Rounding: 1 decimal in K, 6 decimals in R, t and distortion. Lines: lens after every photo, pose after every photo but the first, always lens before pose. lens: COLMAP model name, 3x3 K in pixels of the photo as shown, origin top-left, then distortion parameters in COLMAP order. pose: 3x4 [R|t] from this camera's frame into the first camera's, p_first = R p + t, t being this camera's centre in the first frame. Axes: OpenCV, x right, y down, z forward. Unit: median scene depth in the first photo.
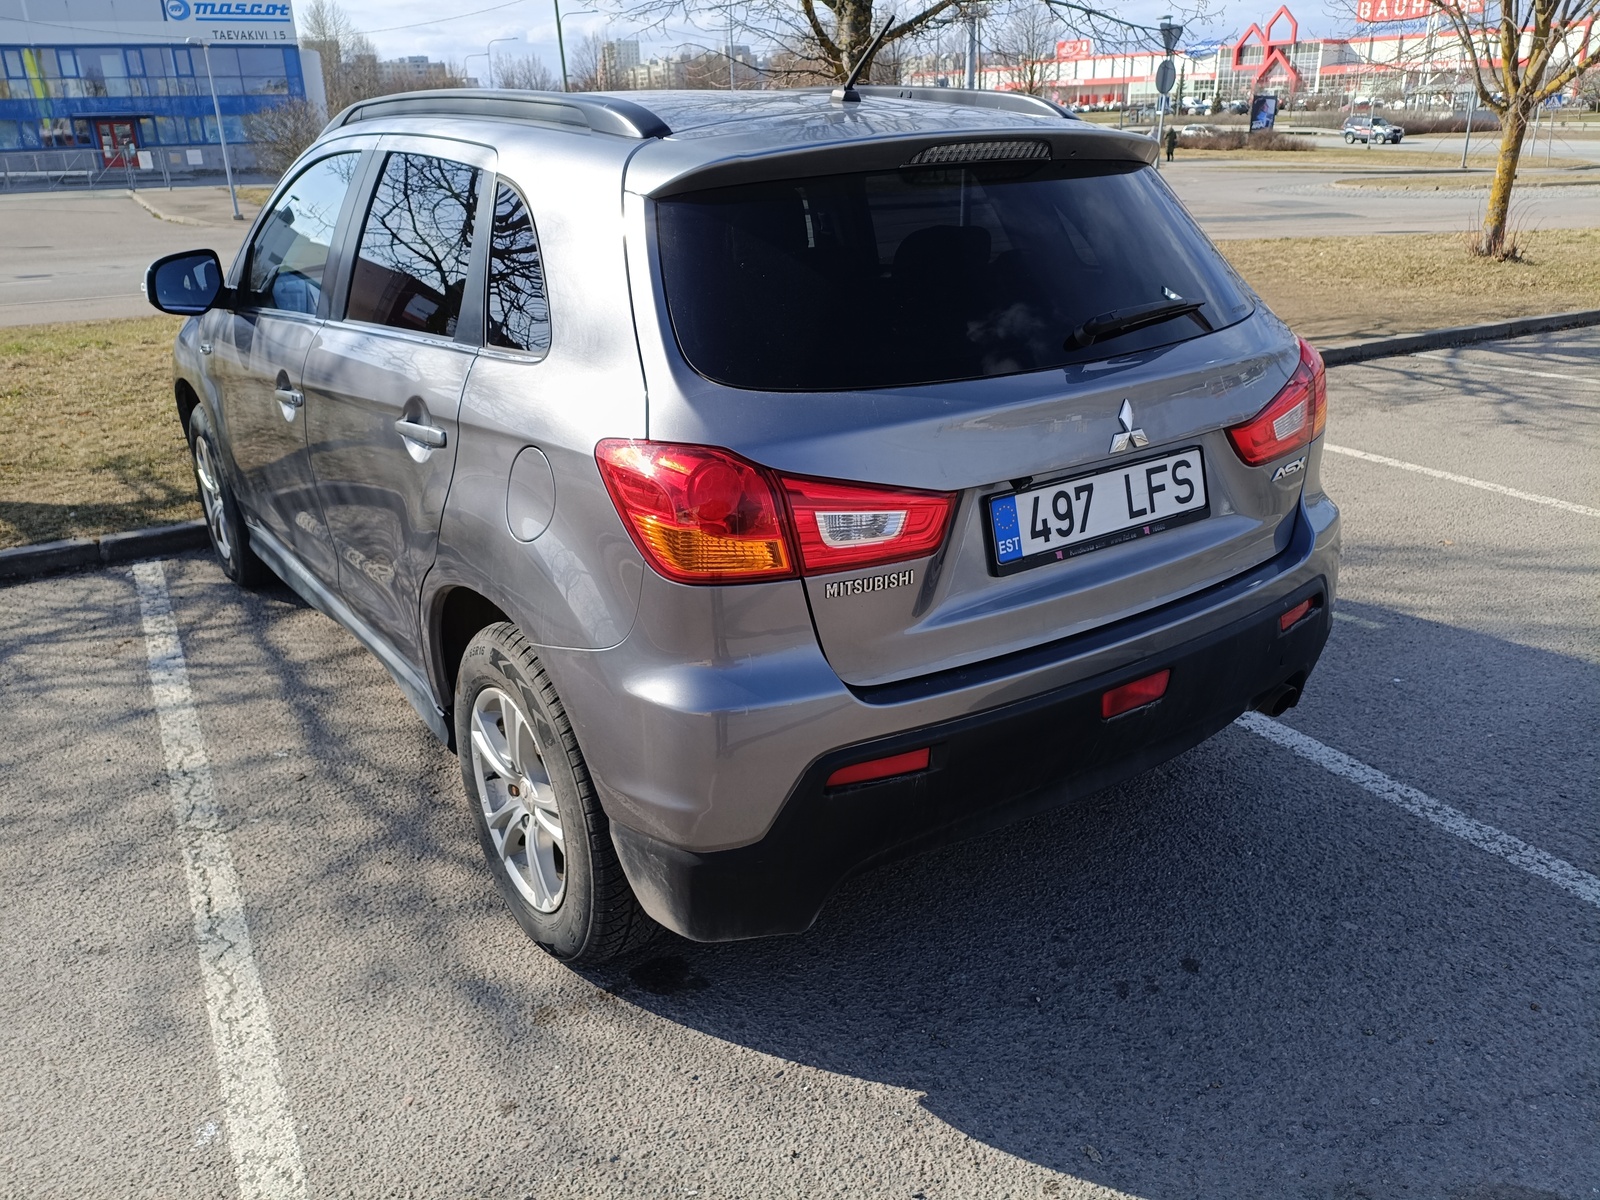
lens RADIAL K [[1219.5, 0, 801.1], [0, 1219.5, 597.8], [0, 0, 1]] dist [0.010061, -0.001974]
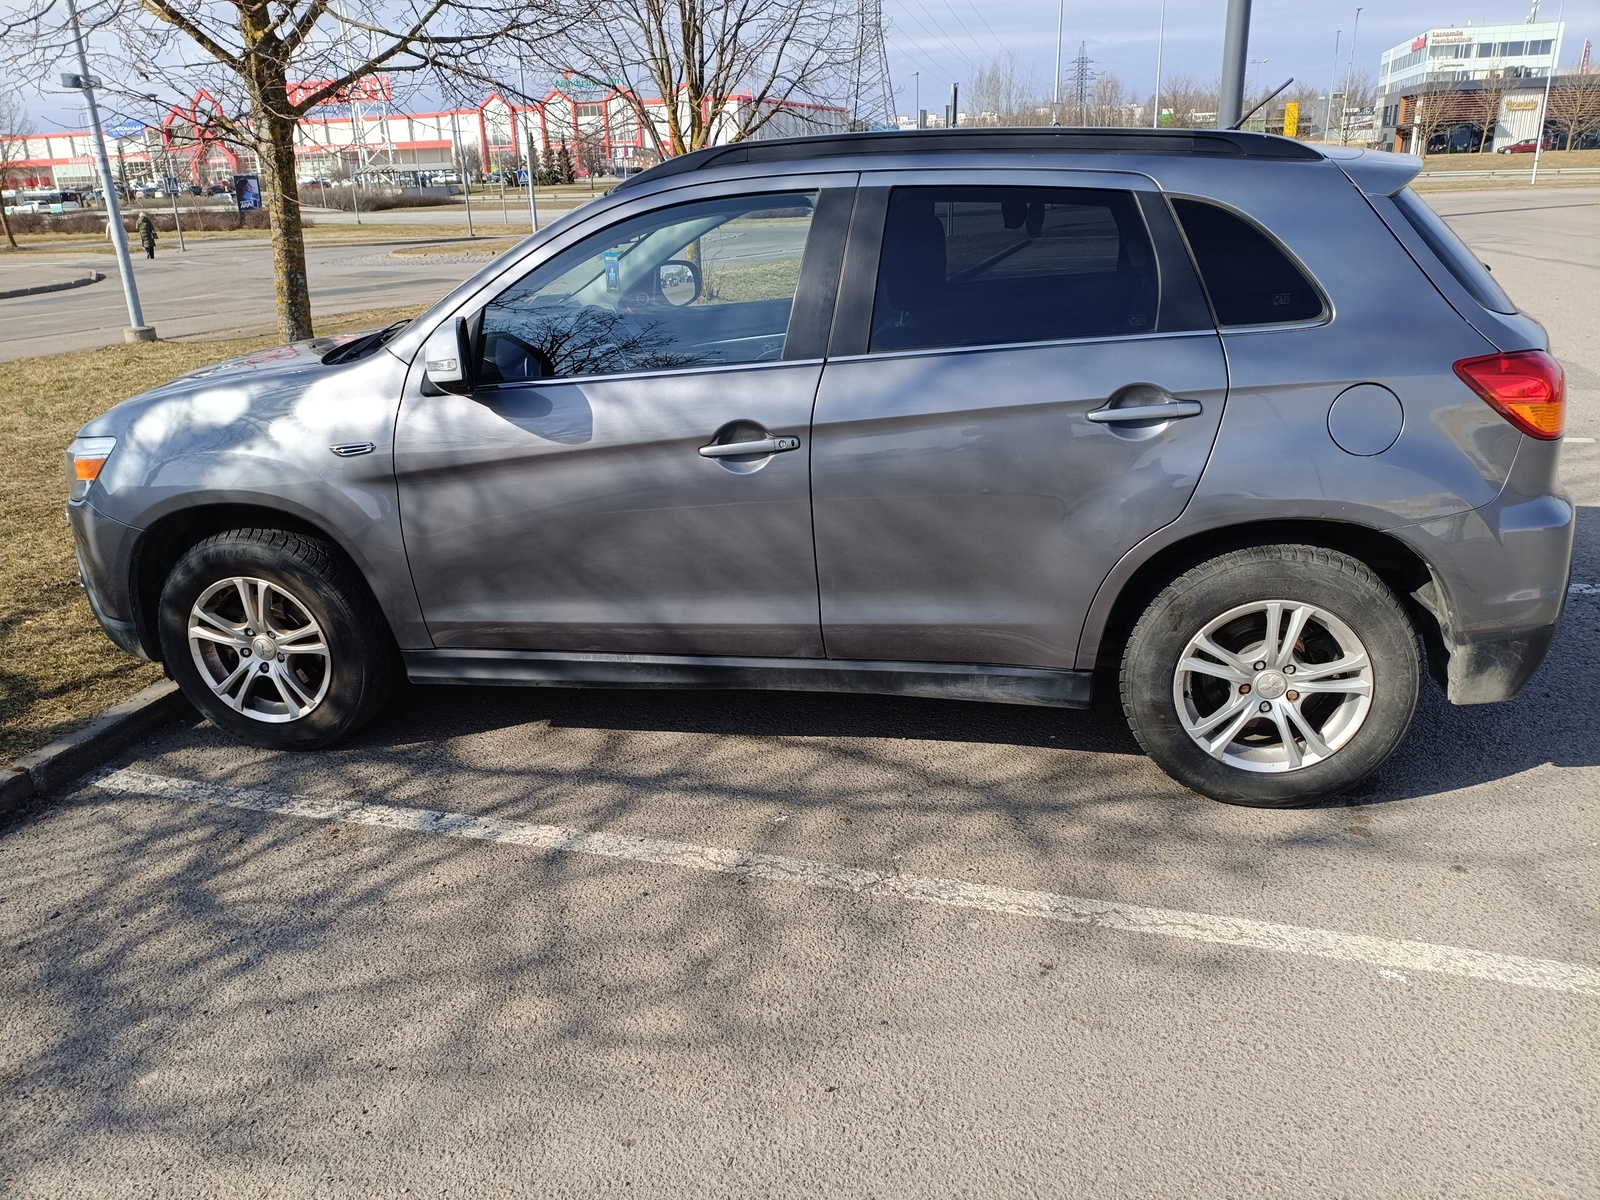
lens RADIAL K [[1219.5, 0, 799.2], [0, 1219.5, 604.1], [0, 0, 1]] dist [0.010061, -0.001974]
pose [[0.734870, -0.241474, 0.633764, -1.194072], [0.274234, 0.960466, 0.047970, -0.086902], [-0.620292, 0.138548, 0.772038, 0.310149]]
